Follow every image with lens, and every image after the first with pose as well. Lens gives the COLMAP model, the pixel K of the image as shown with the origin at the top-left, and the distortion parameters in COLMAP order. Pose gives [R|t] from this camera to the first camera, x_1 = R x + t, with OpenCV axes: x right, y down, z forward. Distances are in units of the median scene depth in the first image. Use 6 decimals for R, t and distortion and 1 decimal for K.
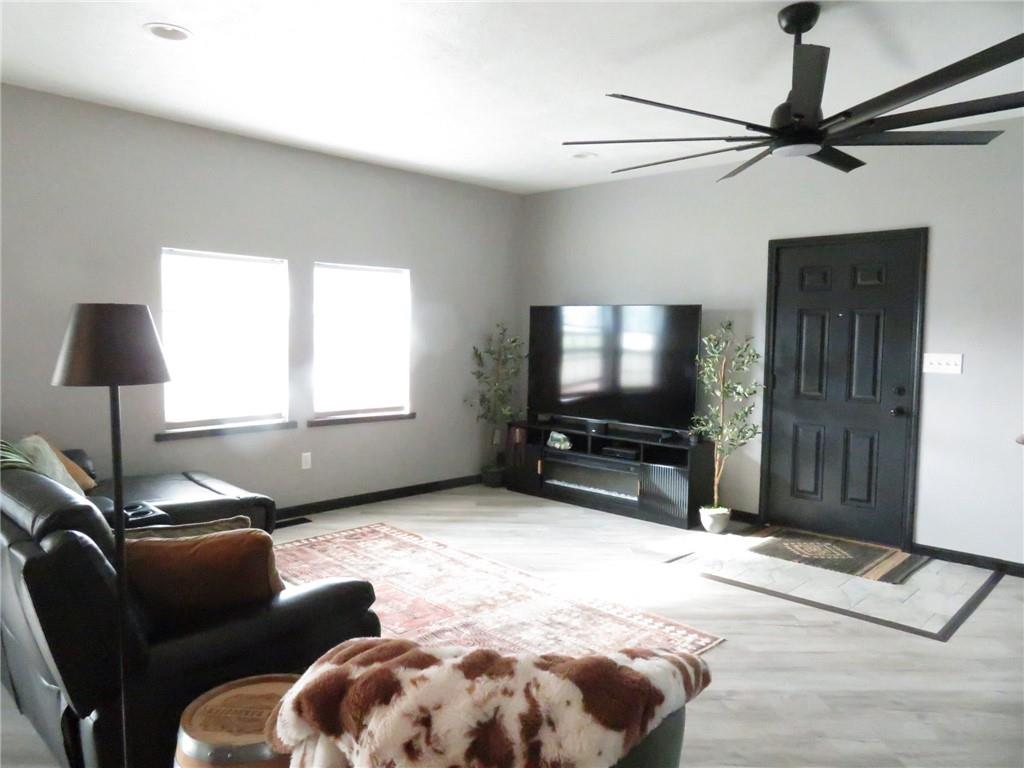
lens RADIAL K [[735.7, 0, 512.0], [0, 735.7, 384.0], [0, 0, 1]] dist [-0.004036, -0.002973]
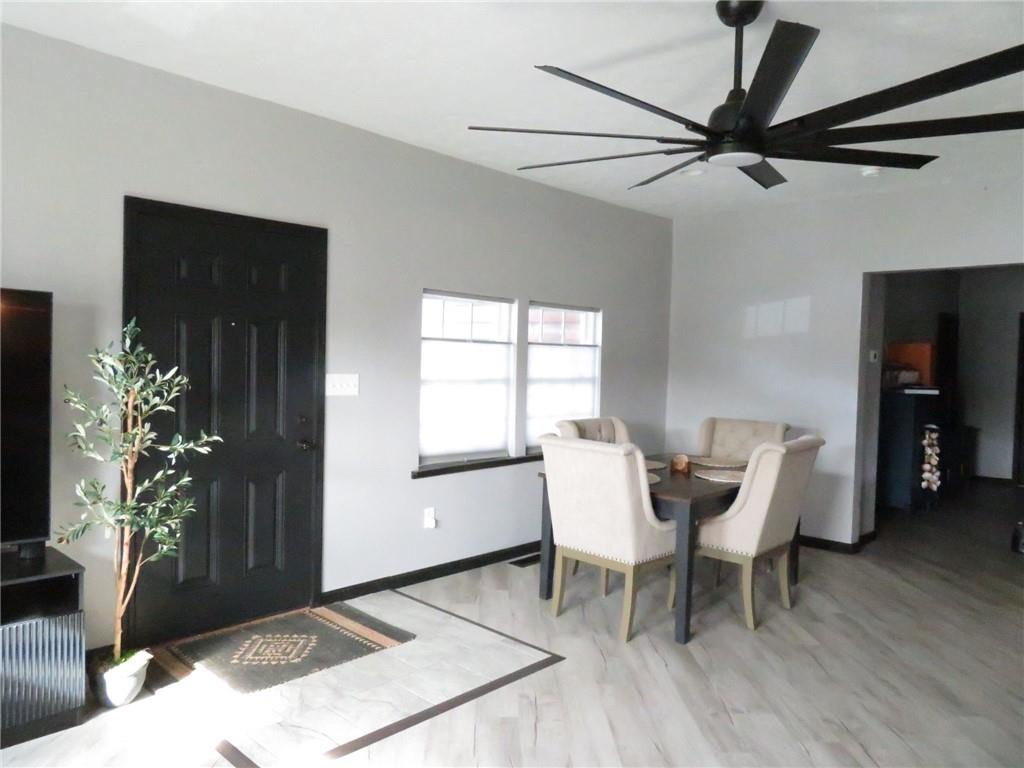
lens RADIAL K [[735.7, 0, 512.0], [0, 735.7, 384.0], [0, 0, 1]] dist [-0.004036, -0.002973]
pose [[-0.005990, -0.052696, 0.998593, -0.314076], [0.039670, 0.997812, 0.052892, -0.067939], [-0.999195, 0.039931, -0.003886, 0.792662]]
